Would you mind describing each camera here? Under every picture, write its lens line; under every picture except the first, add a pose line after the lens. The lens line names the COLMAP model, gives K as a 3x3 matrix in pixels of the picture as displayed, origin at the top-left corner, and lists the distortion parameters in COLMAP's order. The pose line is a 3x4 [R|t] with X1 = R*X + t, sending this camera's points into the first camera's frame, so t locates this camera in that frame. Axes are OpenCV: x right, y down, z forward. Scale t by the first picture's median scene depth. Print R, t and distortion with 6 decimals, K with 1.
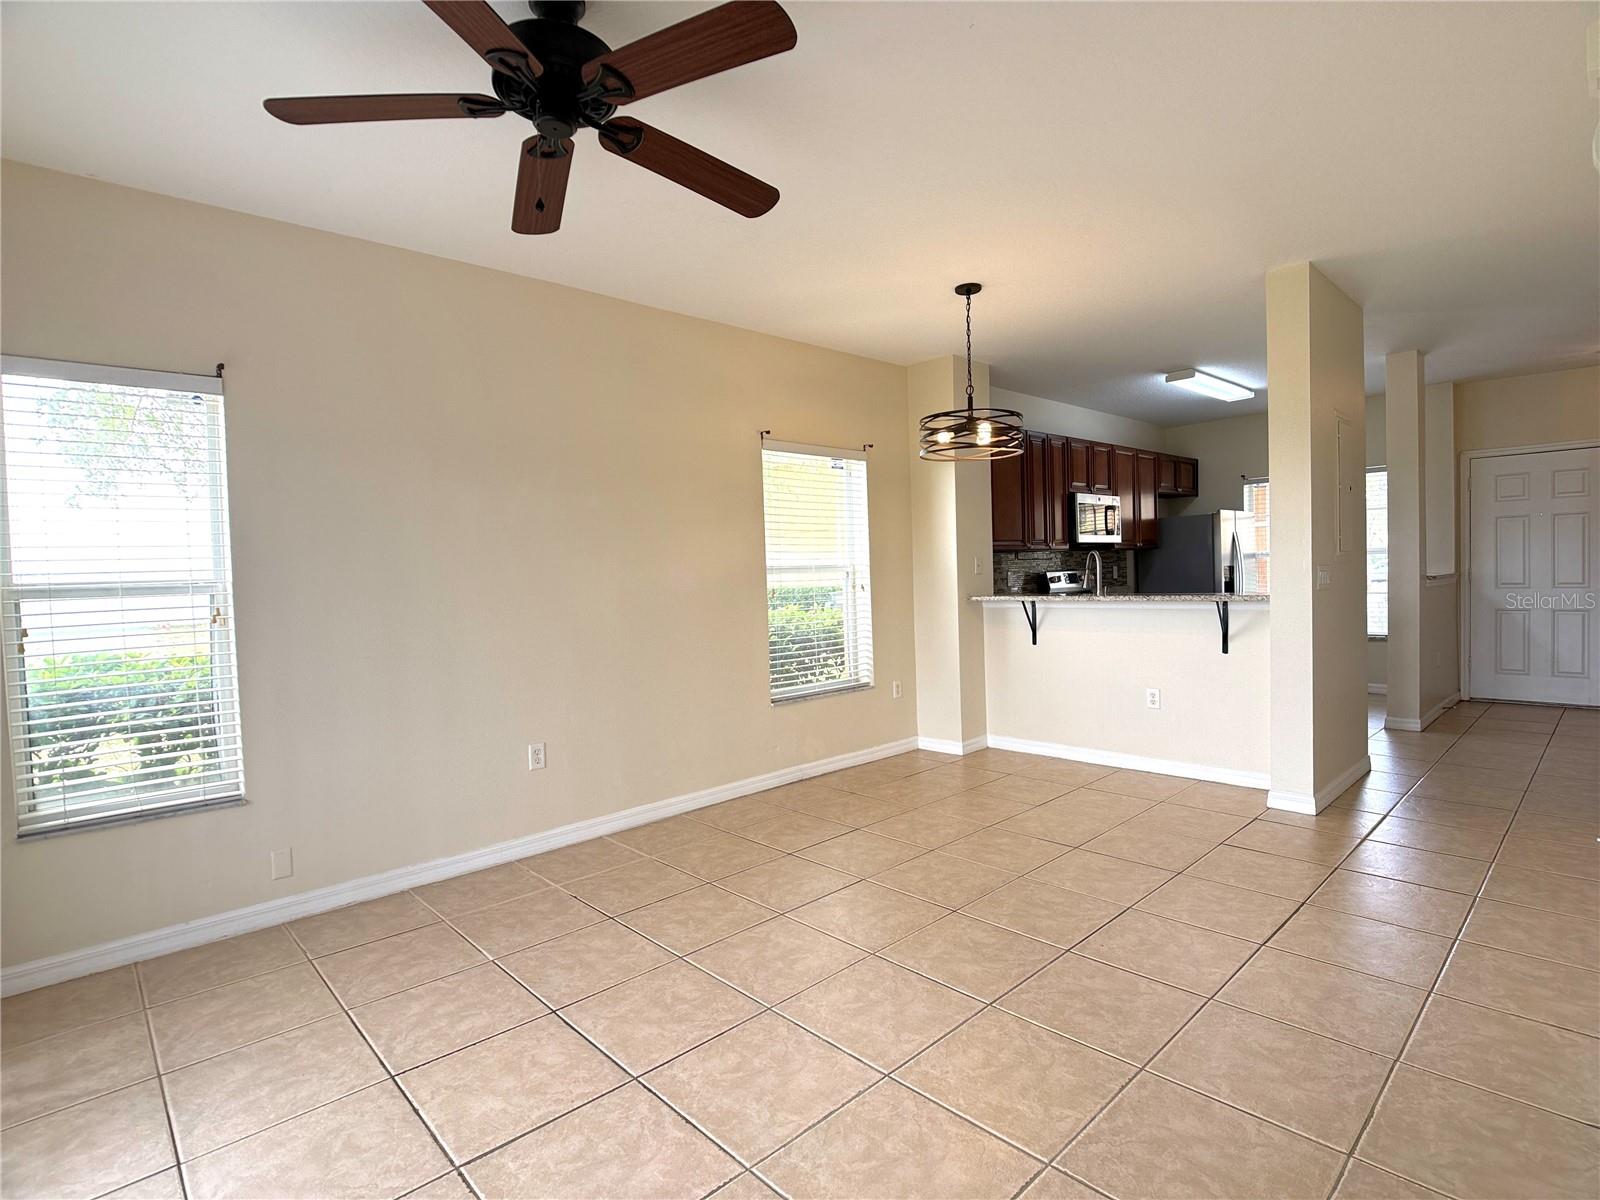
lens RADIAL K [[809.9, 0, 811.5], [0, 809.9, 589.2], [0, 0, 1]] dist [-0.010731, -0.009292]
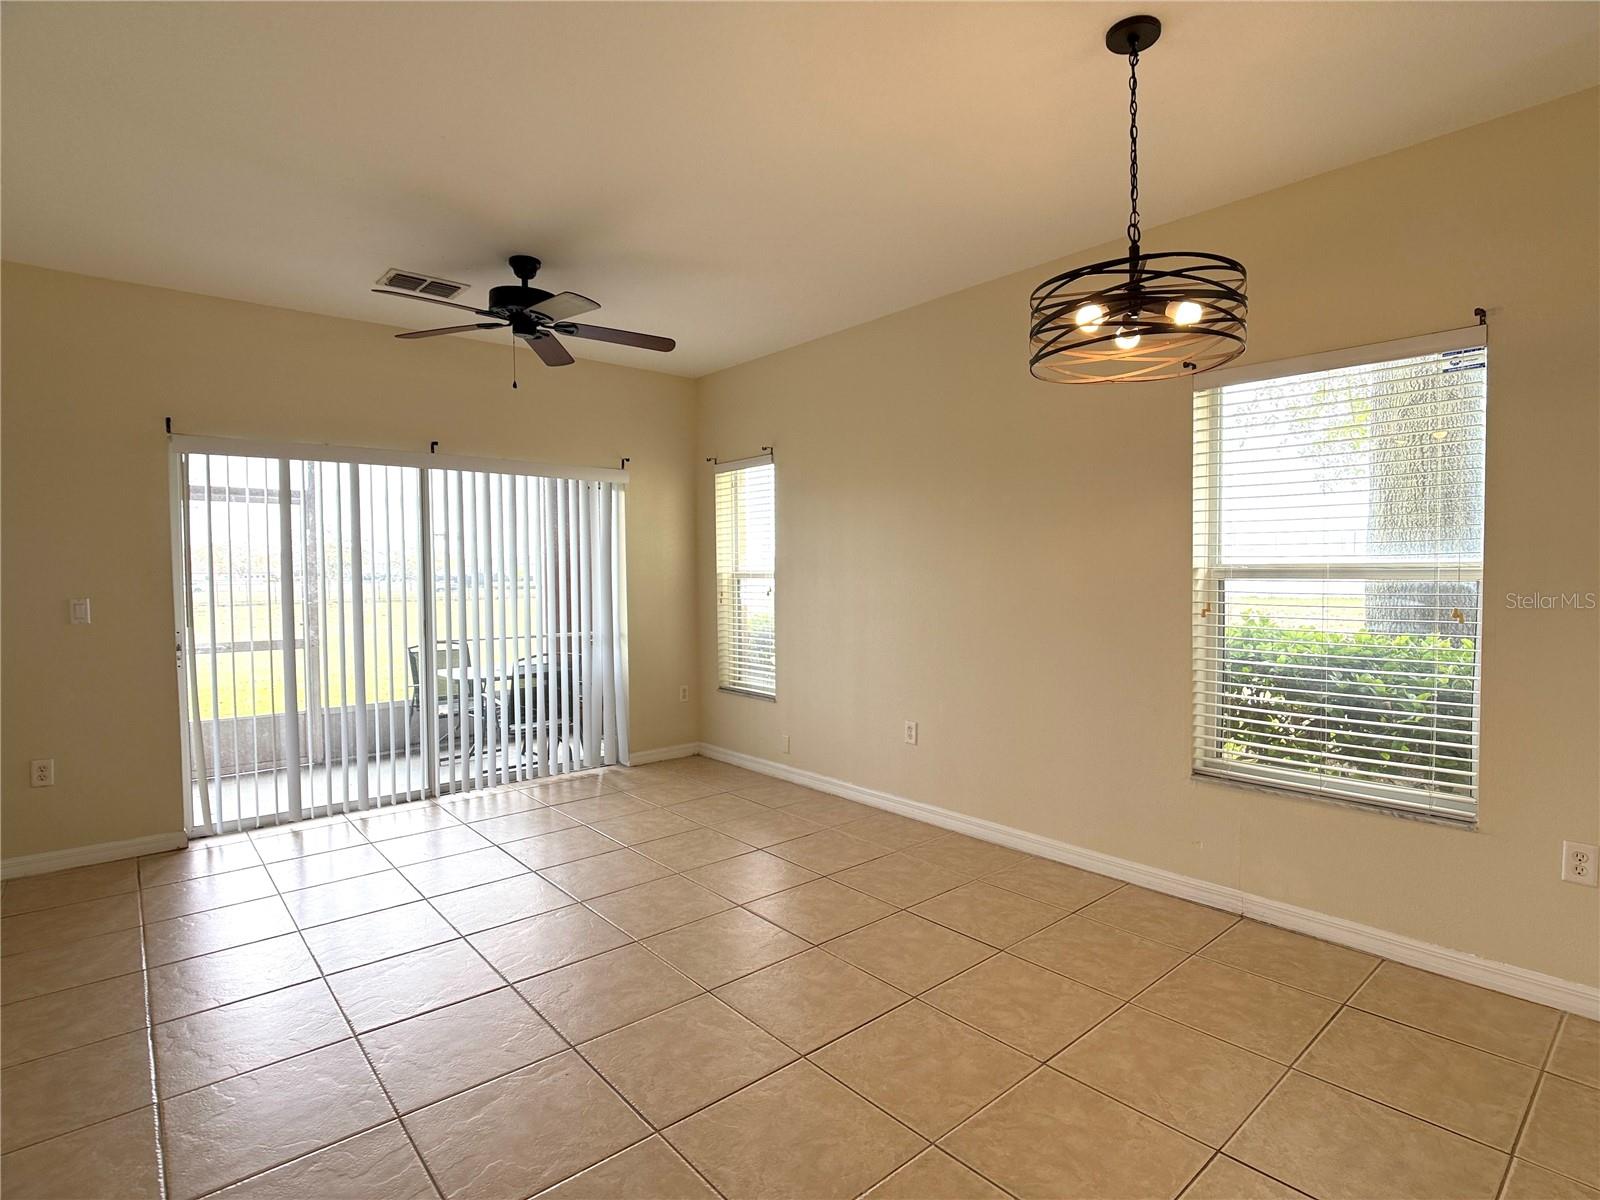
lens RADIAL K [[809.9, 0, 798.9], [0, 809.9, 611.9], [0, 0, 1]] dist [-0.010731, -0.009292]
pose [[-0.050000, 0.085690, -0.995066, 0.775764], [-0.016527, 0.996105, 0.086610, -0.056185], [0.998612, 0.020776, -0.048389, 0.893794]]
